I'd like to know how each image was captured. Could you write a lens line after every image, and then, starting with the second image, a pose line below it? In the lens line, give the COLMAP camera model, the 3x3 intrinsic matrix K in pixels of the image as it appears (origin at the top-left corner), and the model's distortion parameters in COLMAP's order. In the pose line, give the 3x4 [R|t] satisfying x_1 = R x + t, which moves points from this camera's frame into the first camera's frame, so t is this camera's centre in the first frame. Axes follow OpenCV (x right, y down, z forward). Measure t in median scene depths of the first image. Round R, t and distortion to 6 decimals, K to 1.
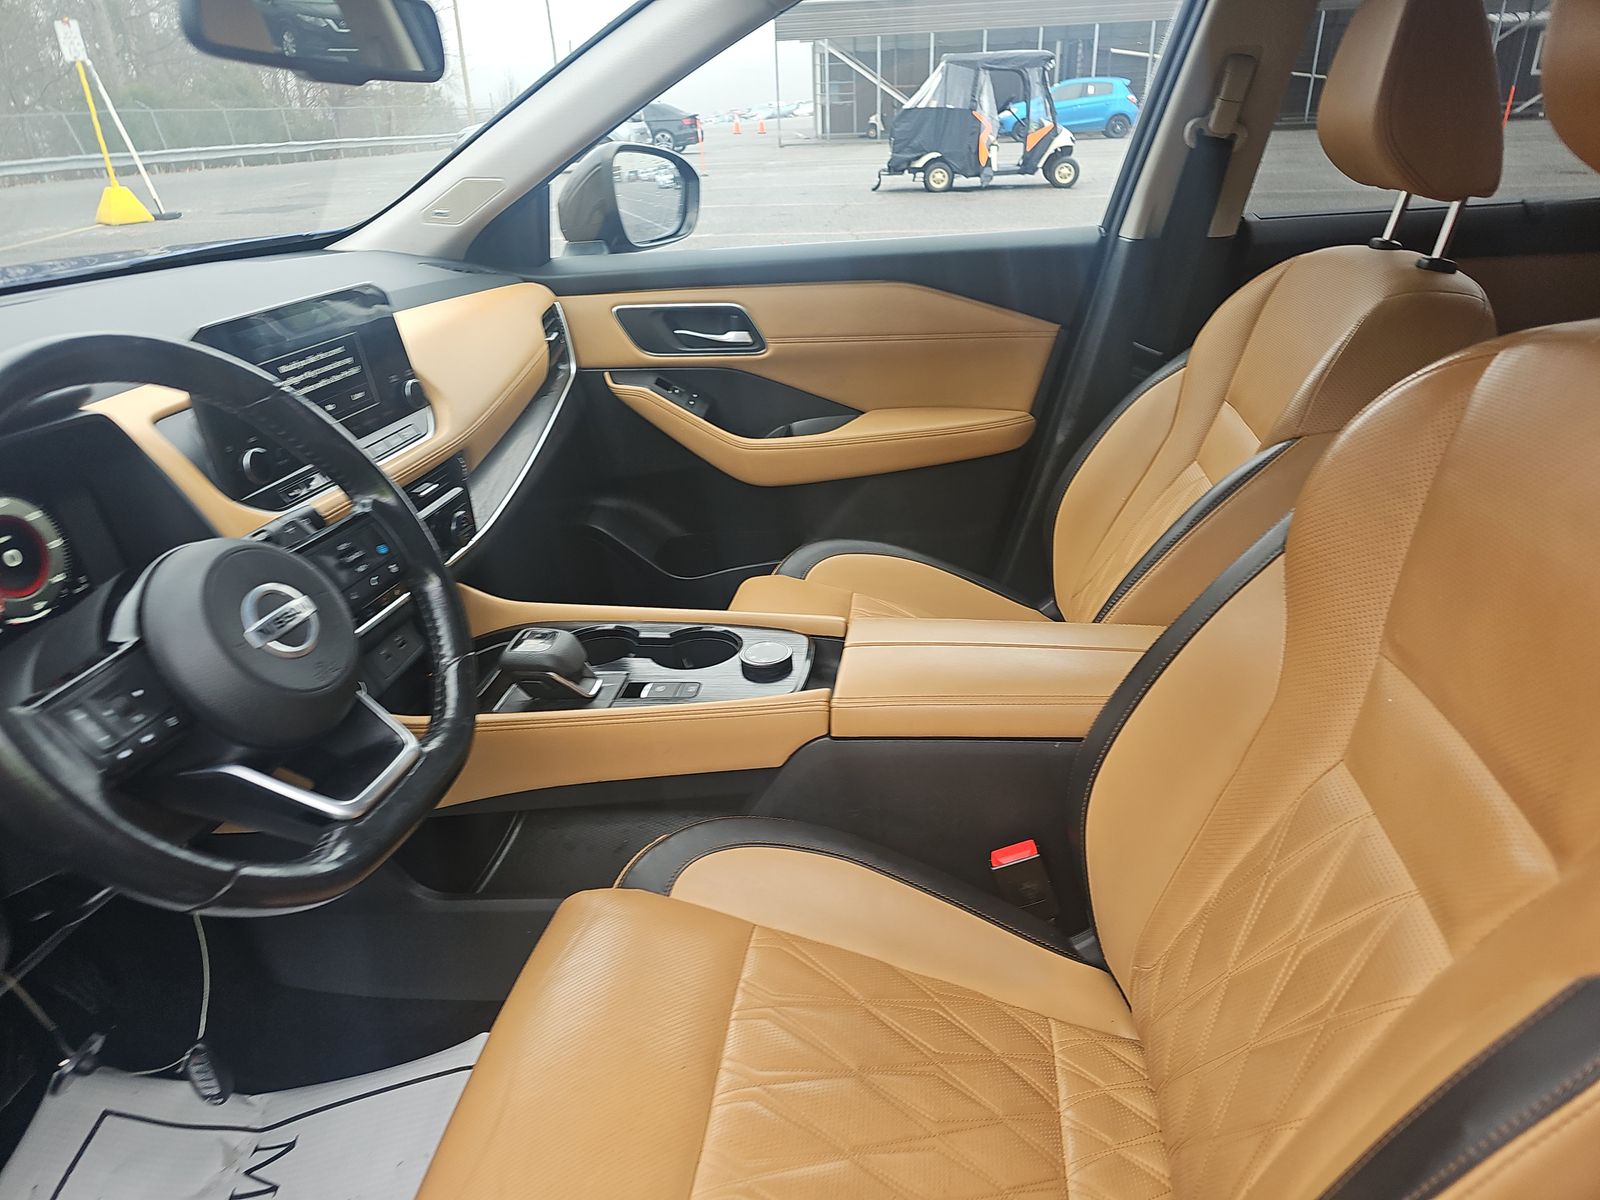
lens RADIAL K [[1075.8, 0, 802.7], [0, 1075.8, 599.0], [0, 0, 1]] dist [0.025218, -0.018828]
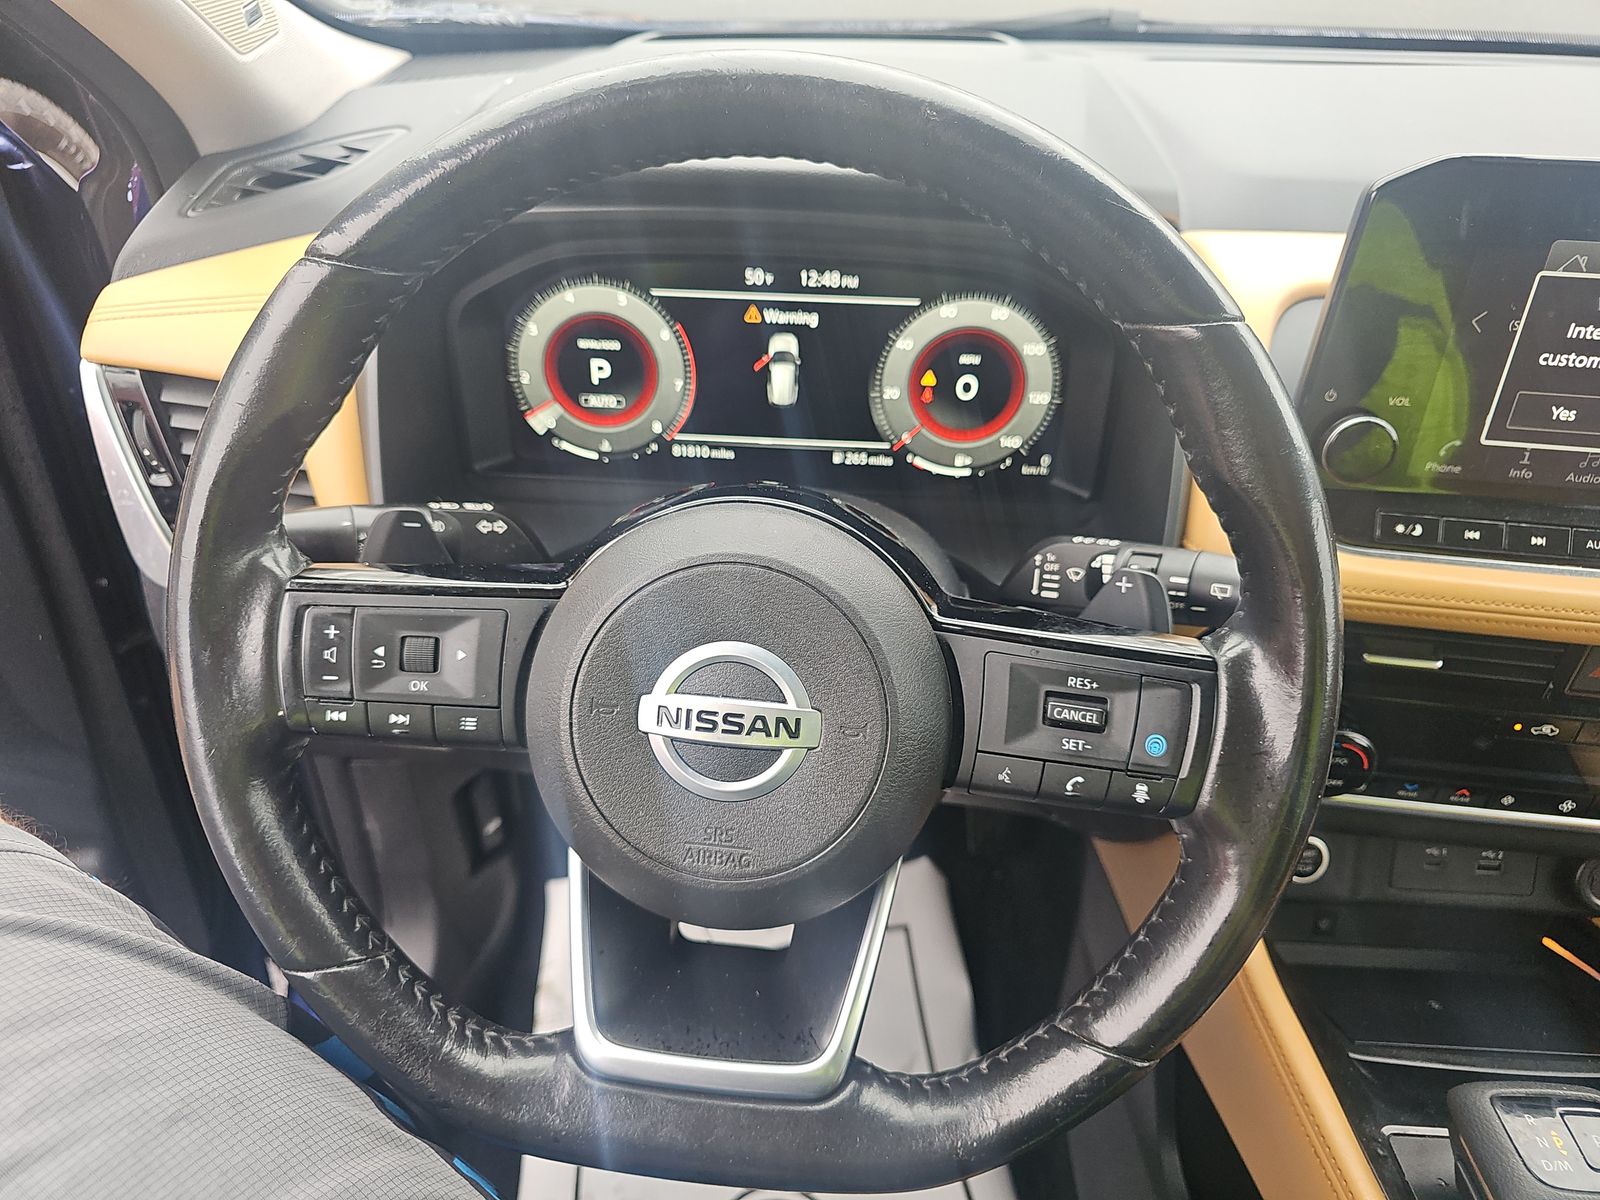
lens RADIAL K [[1075.8, 0, 799.6], [0, 1075.8, 594.8], [0, 0, 1]] dist [0.025218, -0.018828]
pose [[0.097926, 0.594427, -0.798164, -0.057519], [-0.440571, 0.745041, 0.500811, -0.147492], [0.892361, 0.302606, 0.334847, 0.430083]]
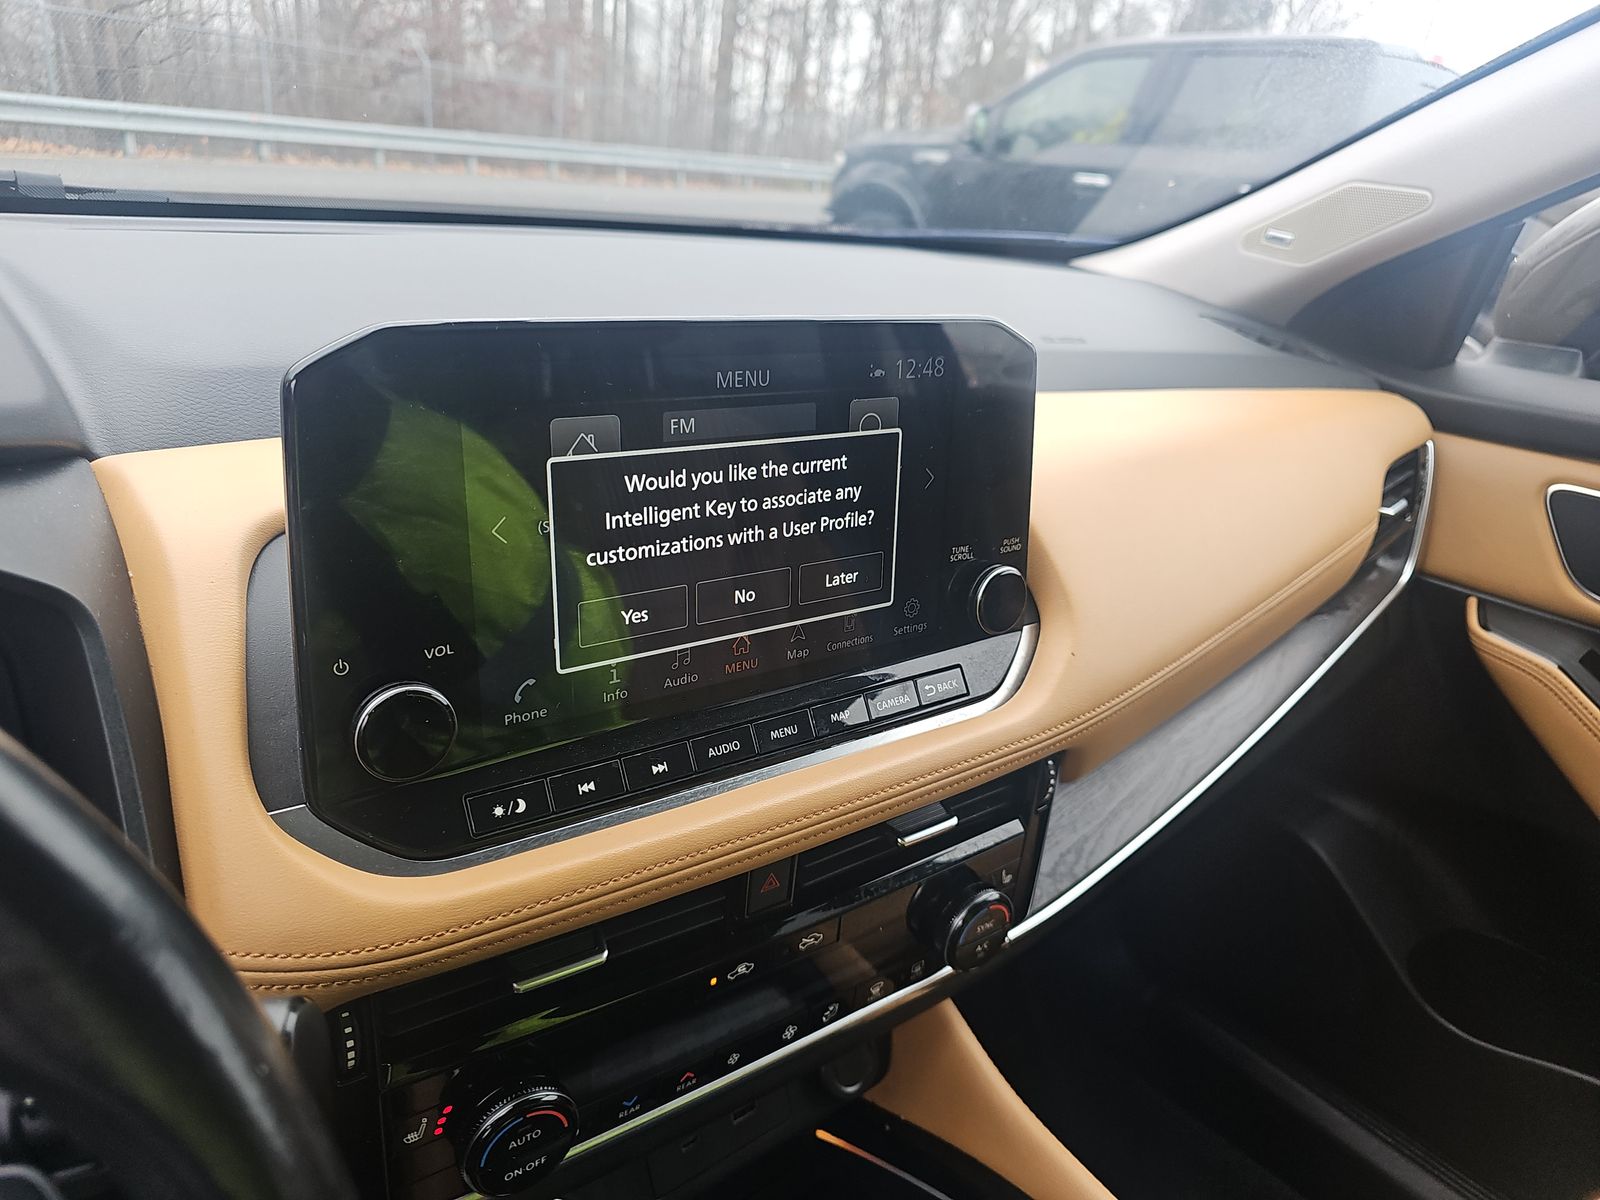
lens RADIAL K [[1075.8, 0, 790.9], [0, 1075.8, 598.8], [0, 0, 1]] dist [0.025218, -0.018828]
pose [[0.725746, 0.364875, -0.583232, -0.155850], [-0.391961, 0.916016, 0.085329, -0.169007], [0.565384, 0.166677, 0.807812, 0.545212]]
